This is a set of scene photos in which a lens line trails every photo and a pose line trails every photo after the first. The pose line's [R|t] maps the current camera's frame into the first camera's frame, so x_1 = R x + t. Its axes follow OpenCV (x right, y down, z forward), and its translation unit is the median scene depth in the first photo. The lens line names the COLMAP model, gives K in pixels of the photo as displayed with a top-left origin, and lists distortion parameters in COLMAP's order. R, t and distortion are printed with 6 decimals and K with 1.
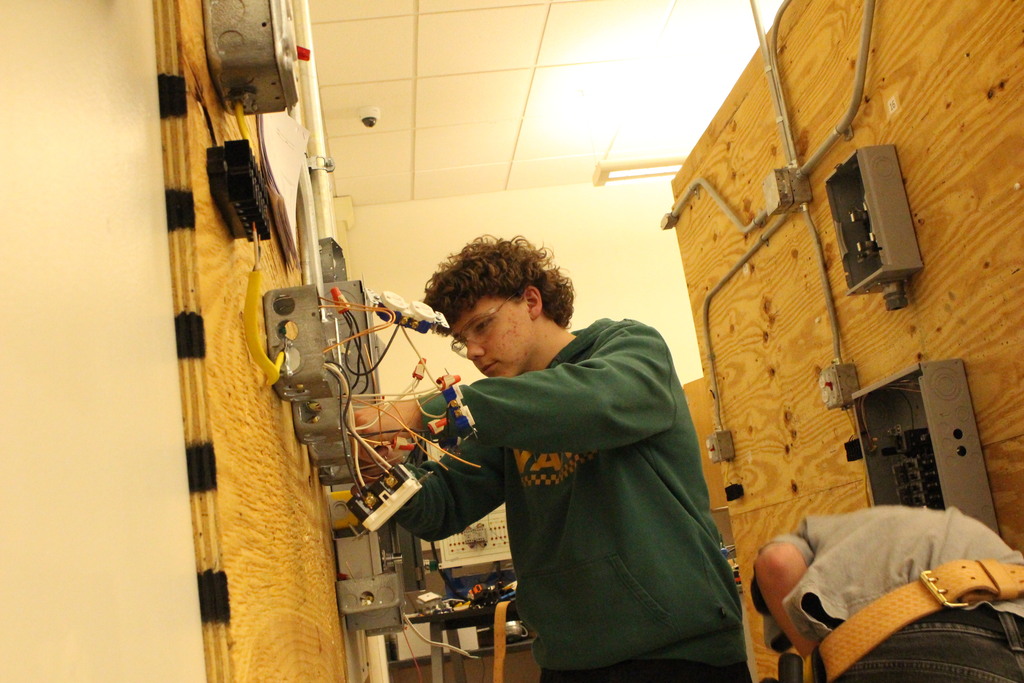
lens RADIAL K [[1110.1, 0, 512.0], [0, 1110.1, 341.5], [0, 0, 1]] dist [-0.085499, 0.138688]
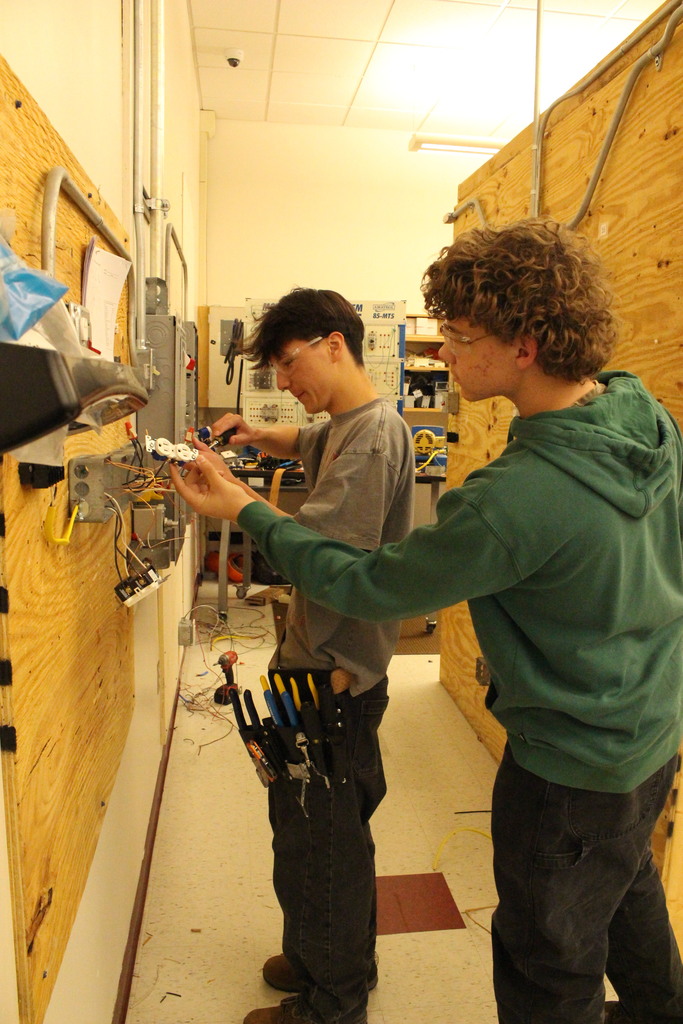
lens RADIAL K [[869.1, 0, 364.3], [0, 869.1, 510.3], [0, 0, 1]] dist [-0.147937, 0.159415]
pose [[0.984705, 0.157660, 0.074152, 0.027868], [-0.173623, 0.923382, 0.342374, -0.129491], [-0.014492, -0.350012, 0.936633, -0.037621]]
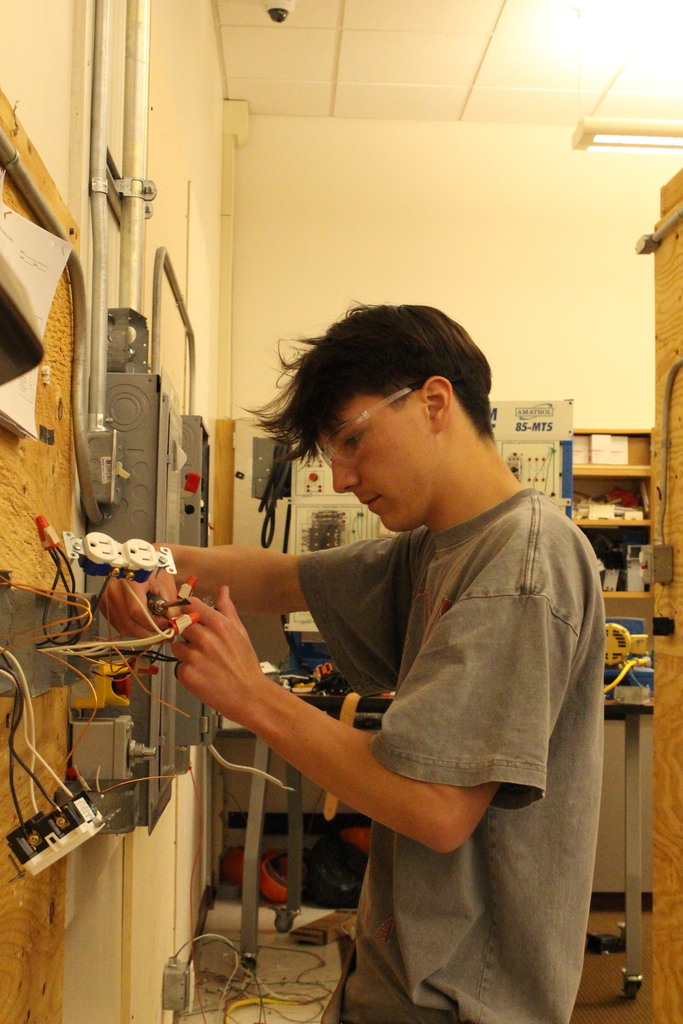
lens RADIAL K [[1479.1, 0, 380.8], [0, 1479.1, 512.8], [0, 0, 1]] dist [-0.048816, 0.010156]
pose [[0.987112, 0.155741, -0.036796, 0.034775], [-0.147046, 0.973448, 0.175434, -0.088928], [0.063141, -0.167762, 0.983803, 0.003637]]
